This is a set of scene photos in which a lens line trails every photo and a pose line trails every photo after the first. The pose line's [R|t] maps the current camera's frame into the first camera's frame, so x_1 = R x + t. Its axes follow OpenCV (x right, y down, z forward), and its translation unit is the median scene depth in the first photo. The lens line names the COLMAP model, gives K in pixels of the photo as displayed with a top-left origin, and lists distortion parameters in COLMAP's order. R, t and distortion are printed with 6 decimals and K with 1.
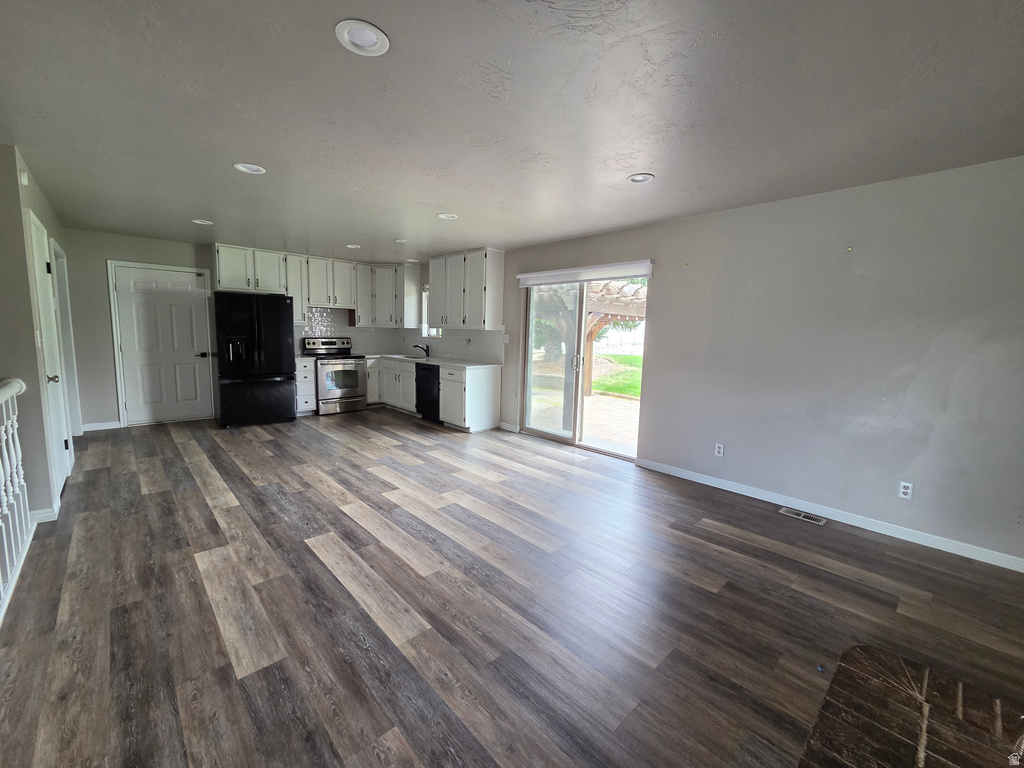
lens RADIAL K [[418.8, 0, 510.5], [0, 418.8, 380.0], [0, 0, 1]] dist [0.000536, 0.000060]
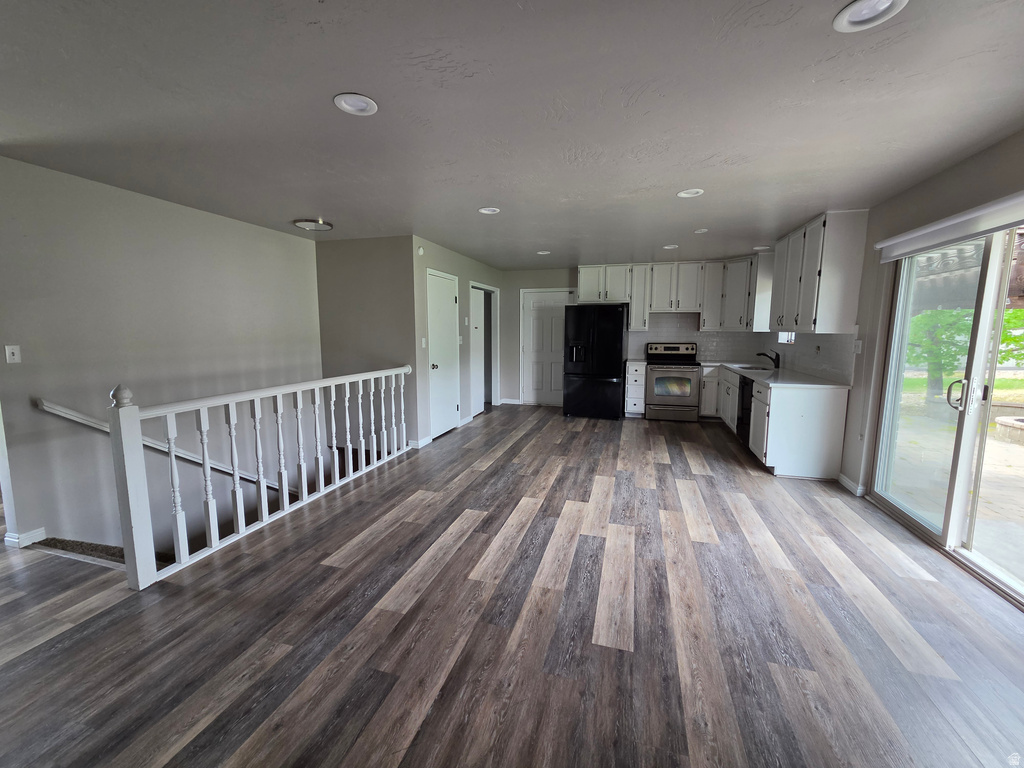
lens RADIAL K [[418.8, 0, 510.5], [0, 418.8, 380.0], [0, 0, 1]] dist [0.000536, 0.000060]
pose [[0.501051, 0.082447, -0.861481, 0.376446], [-0.091765, 0.994901, 0.041844, -0.034636], [0.860539, 0.058088, 0.506062, 0.300139]]
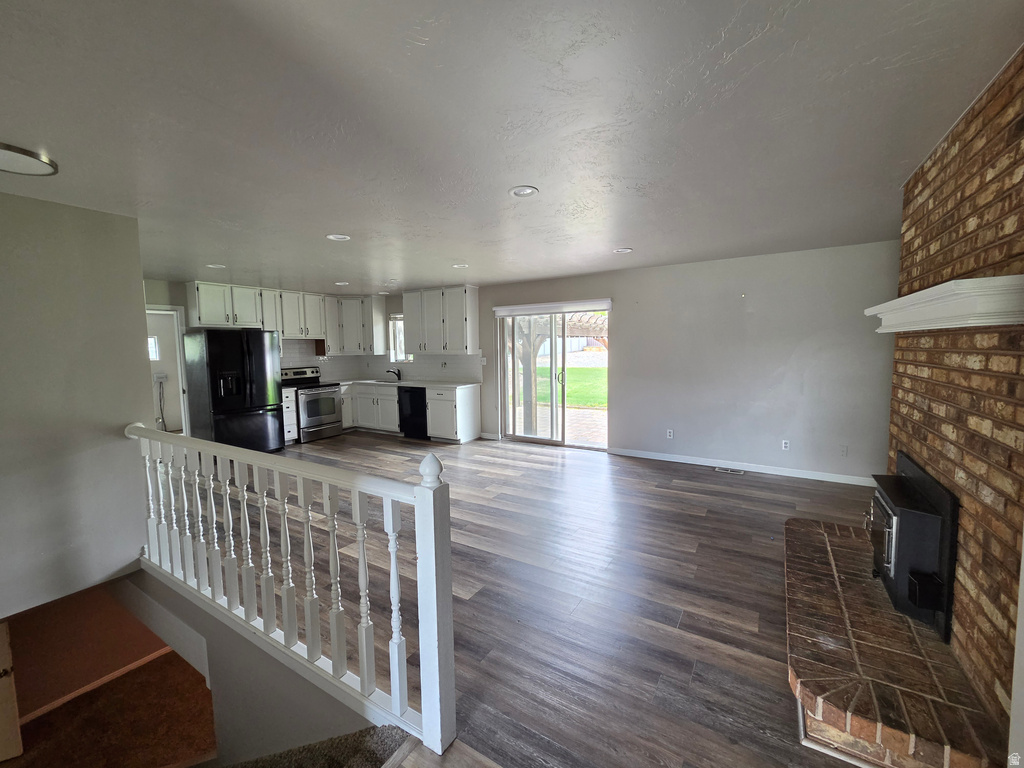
lens RADIAL K [[419.7, 0, 512.0], [0, 419.7, 384.0], [0, 0, 1]] dist [0.000251, -0.000020]
pose [[0.965371, -0.063391, 0.253064, -0.318263], [0.069945, 0.997406, -0.016979, -0.012045], [-0.251331, 0.034092, 0.967301, -0.208885]]
